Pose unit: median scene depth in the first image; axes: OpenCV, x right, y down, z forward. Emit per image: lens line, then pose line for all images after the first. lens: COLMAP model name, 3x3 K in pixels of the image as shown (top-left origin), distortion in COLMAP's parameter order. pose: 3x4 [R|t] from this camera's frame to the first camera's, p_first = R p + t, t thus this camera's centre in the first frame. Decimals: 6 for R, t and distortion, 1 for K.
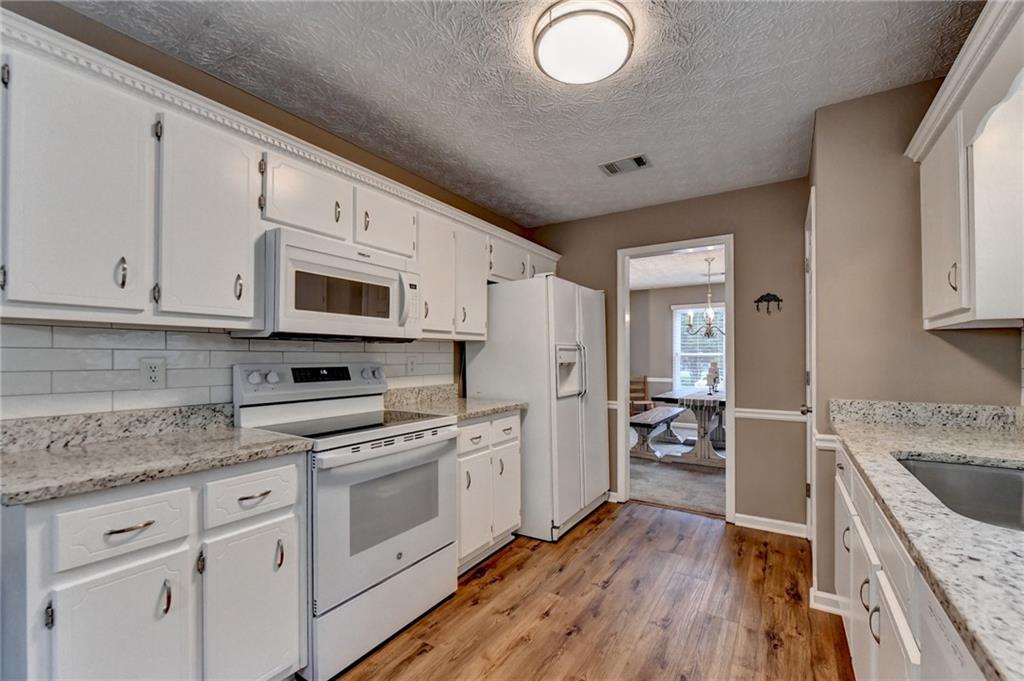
lens RADIAL K [[436.9, 0, 539.1], [0, 436.9, 360.3], [0, 0, 1]] dist [-0.003003, -0.000685]
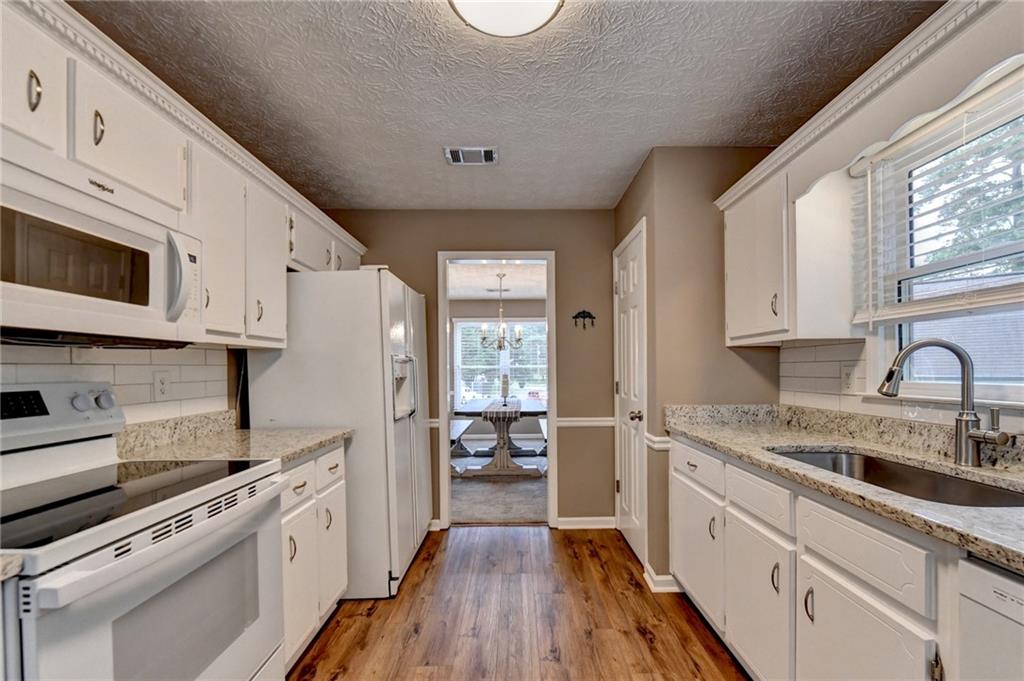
lens RADIAL K [[422.1, 0, 512.2], [0, 422.1, 375.0], [0, 0, 1]] dist [-0.002165, -0.003318]
pose [[0.841568, -0.012797, 0.539999, -0.197442], [0.010338, 0.999918, 0.007584, -0.002523], [-0.540052, -0.000800, 0.841631, 0.215882]]
